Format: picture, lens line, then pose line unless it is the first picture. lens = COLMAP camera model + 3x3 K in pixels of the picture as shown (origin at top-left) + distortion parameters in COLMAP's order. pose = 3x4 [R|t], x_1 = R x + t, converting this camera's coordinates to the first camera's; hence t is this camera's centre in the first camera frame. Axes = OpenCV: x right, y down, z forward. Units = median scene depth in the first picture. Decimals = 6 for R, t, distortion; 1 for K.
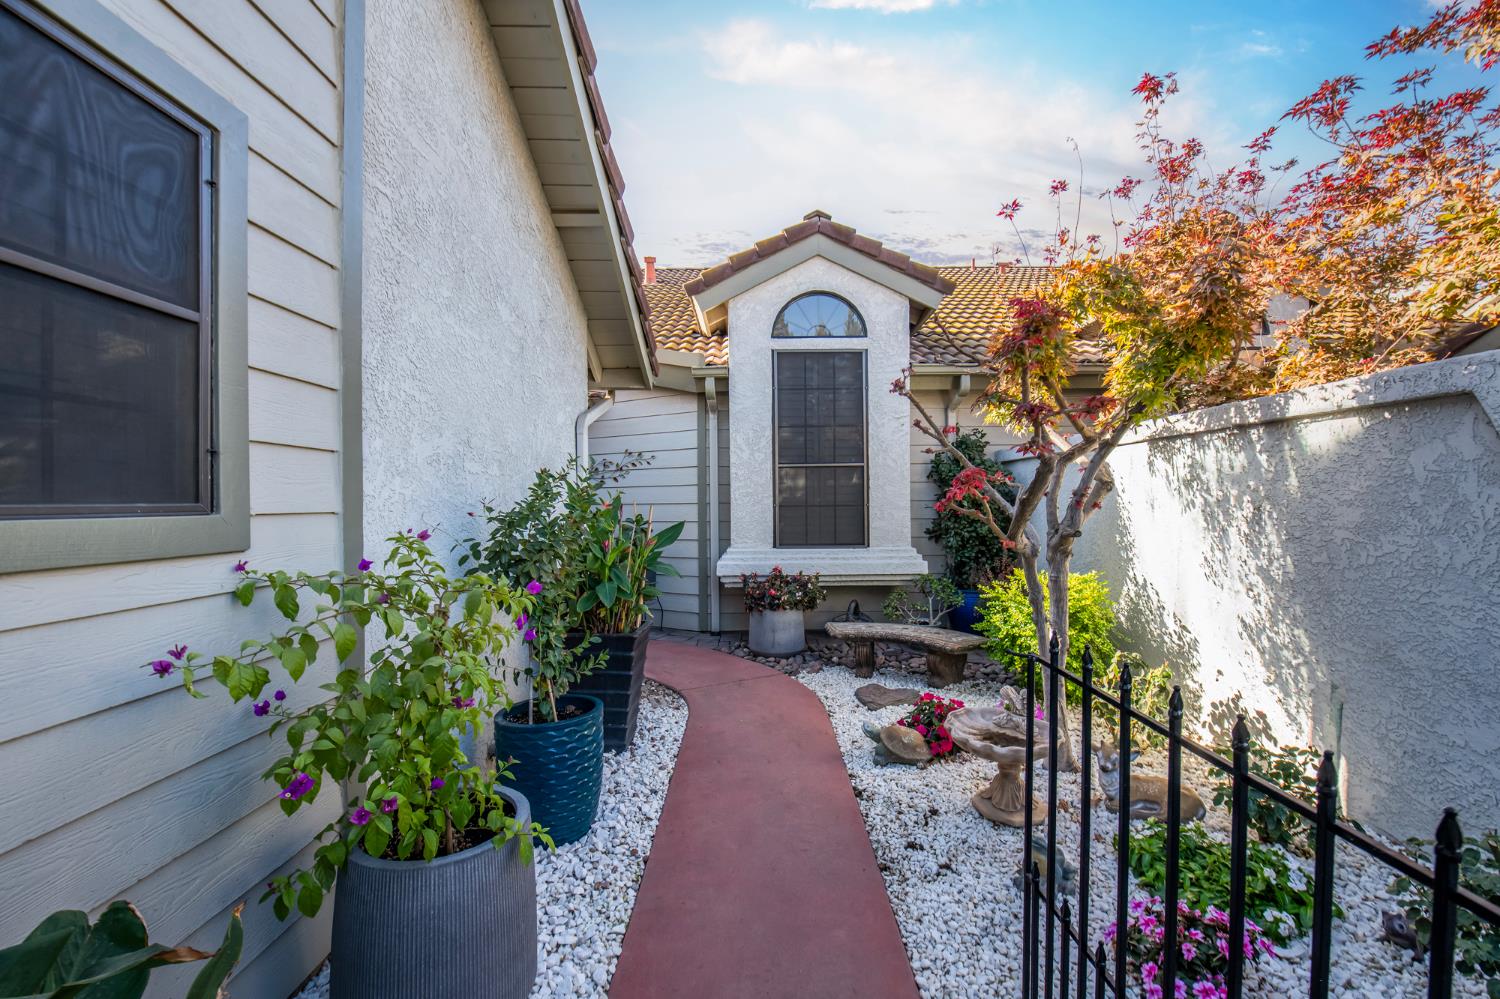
lens RADIAL K [[605.4, 0, 753.7], [0, 605.4, 505.7], [0, 0, 1]] dist [-0.001708, -0.000149]
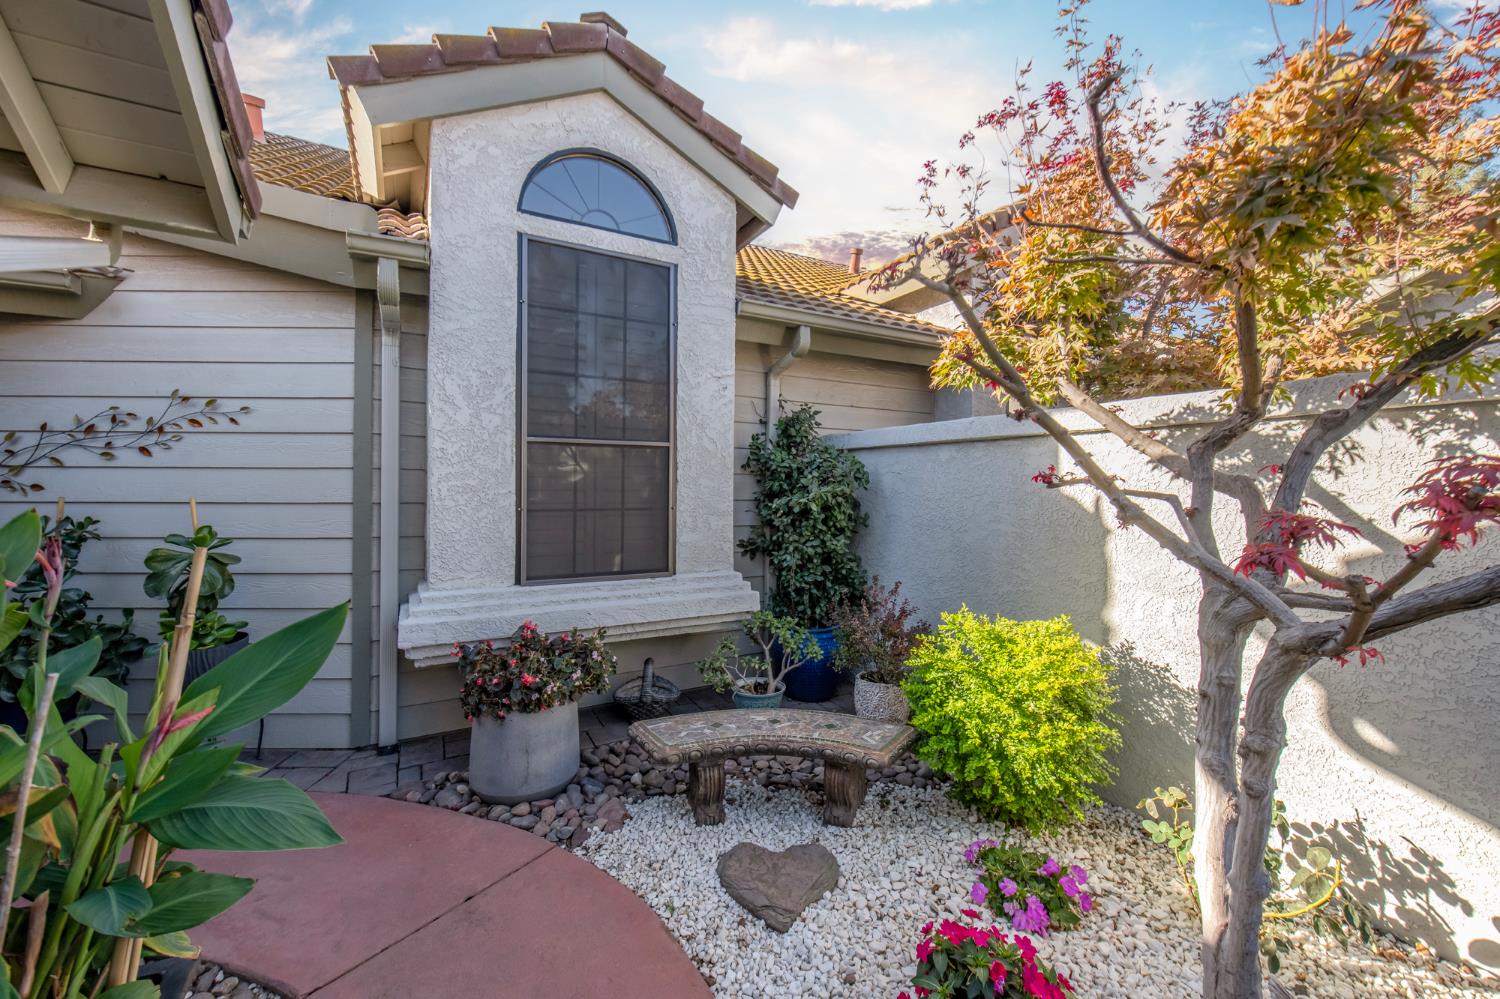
lens RADIAL K [[605.1, 0, 746.9], [0, 605.1, 487.1], [0, 0, 1]] dist [0.003928, -0.000587]
pose [[0.872535, 0.014910, 0.488324, -0.055474], [-0.010255, 0.999873, -0.012204, -0.016464], [-0.488444, 0.005641, 0.872577, 0.408695]]
